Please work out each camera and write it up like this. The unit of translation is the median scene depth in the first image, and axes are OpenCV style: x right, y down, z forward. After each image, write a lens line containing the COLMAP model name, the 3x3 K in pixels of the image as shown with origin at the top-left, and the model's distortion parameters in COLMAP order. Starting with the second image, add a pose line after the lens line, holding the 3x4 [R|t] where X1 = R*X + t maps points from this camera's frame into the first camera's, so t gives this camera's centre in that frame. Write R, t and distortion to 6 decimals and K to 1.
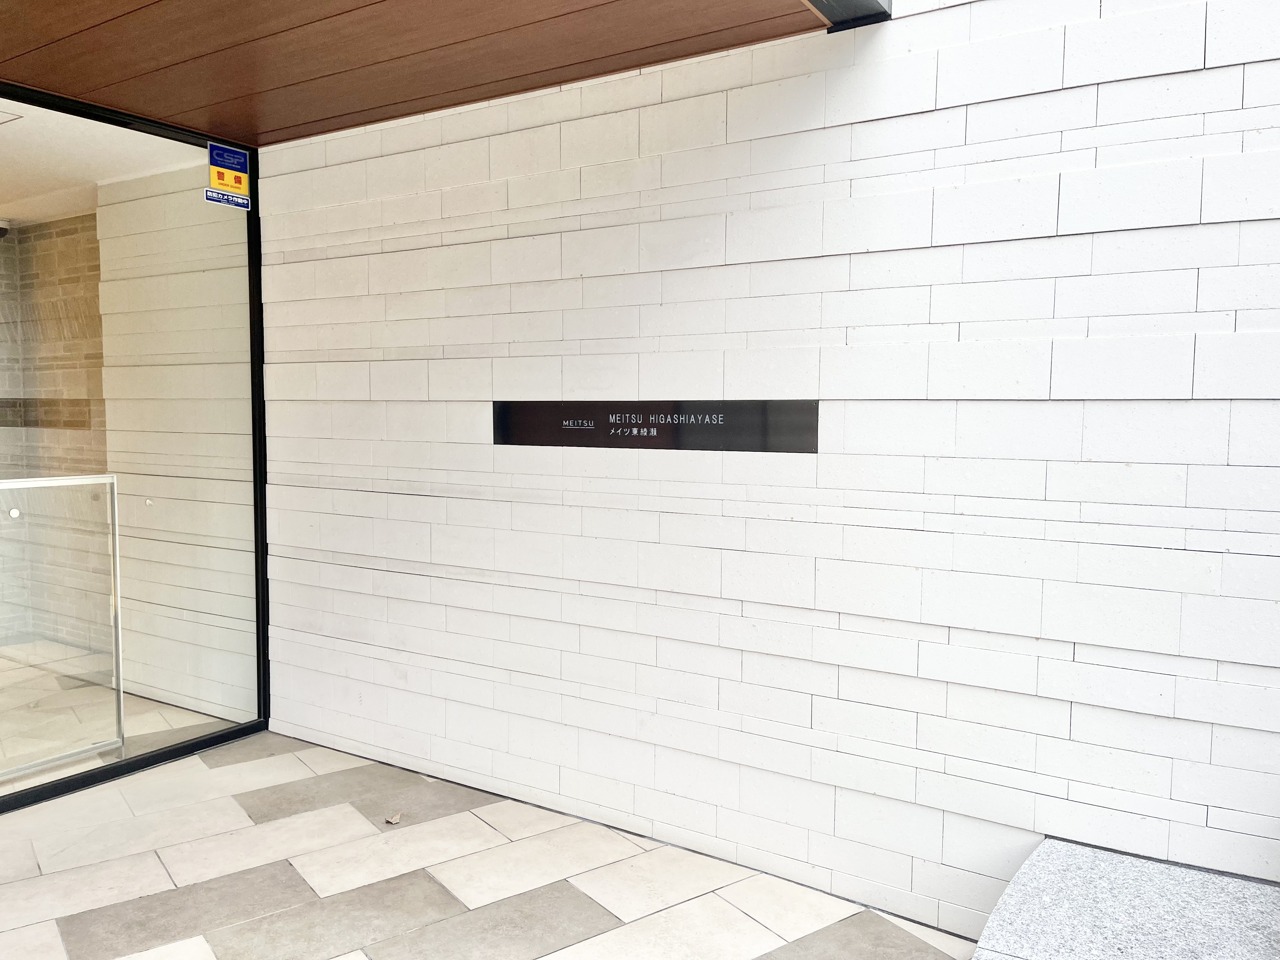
lens RADIAL K [[977.8, 0, 640.0], [0, 977.8, 480.0], [0, 0, 1]] dist [0.025051, -0.001447]
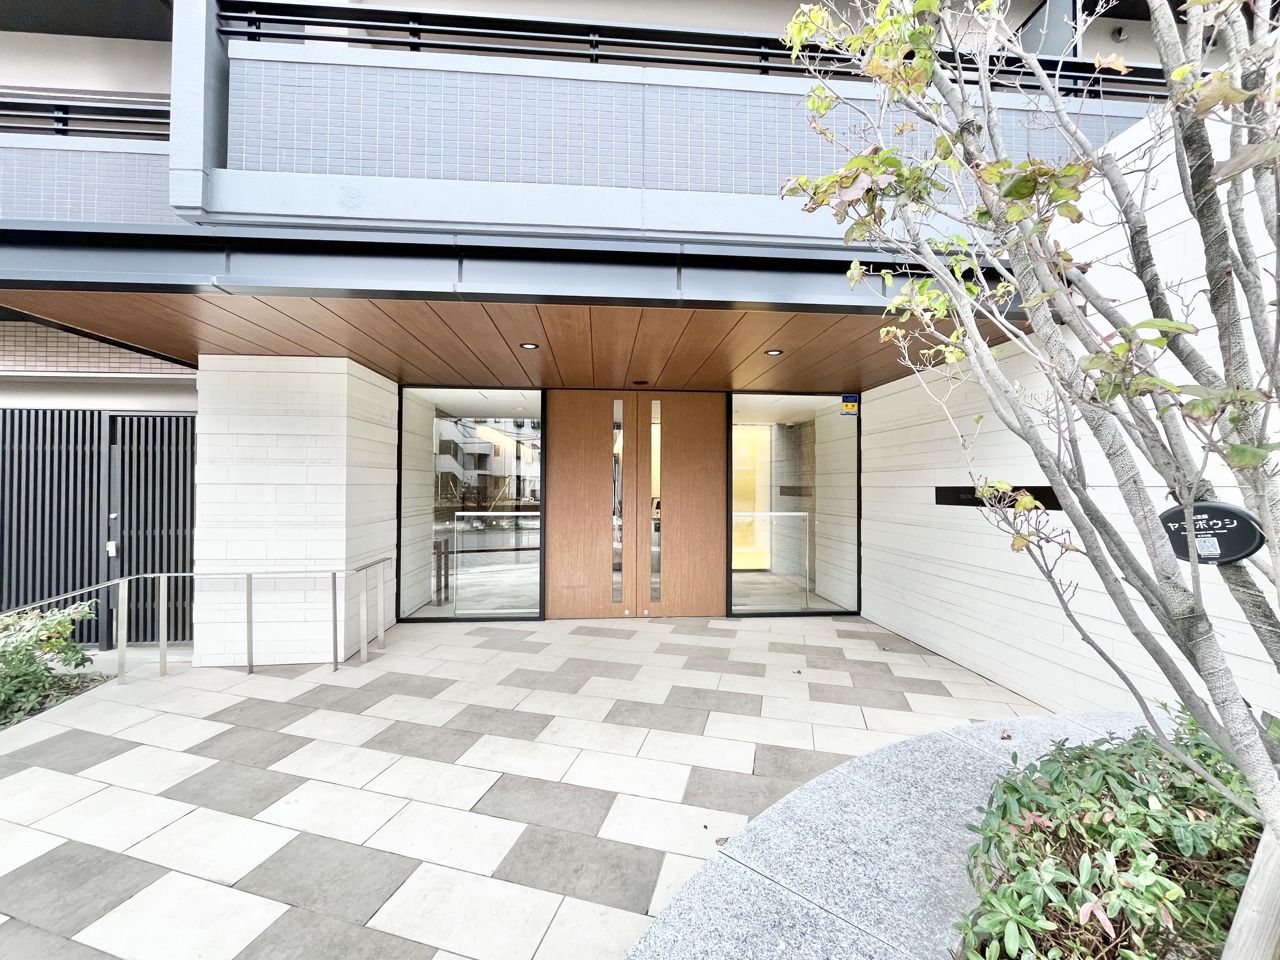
lens RADIAL K [[516.2, 0, 640.0], [0, 516.2, 480.0], [0, 0, 1]] dist [-0.000292, -0.000012]
pose [[0.605518, -0.011110, -0.795754, 0.369491], [-0.061676, 0.996240, -0.060841, 0.022046], [0.793438, 0.085919, 0.602556, -0.310509]]
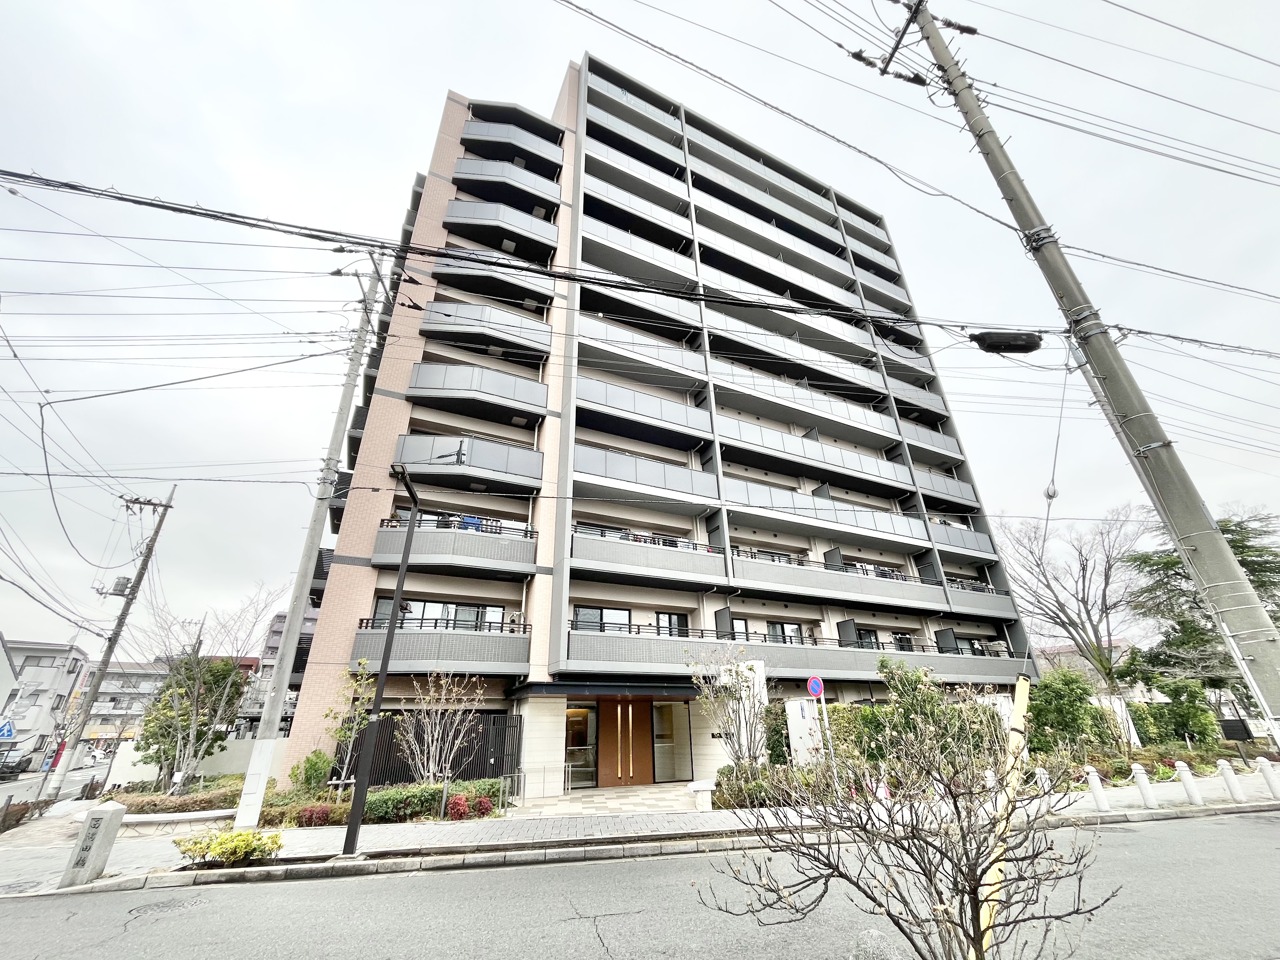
lens RADIAL K [[516.2, 0, 640.0], [0, 516.2, 480.0], [0, 0, 1]] dist [-0.000292, -0.000012]
pose [[0.858604, -0.254789, -0.444839, 1.836606], [-0.001621, 0.866389, -0.499368, 0.254083], [0.512637, 0.429480, 0.743472, -3.576370]]
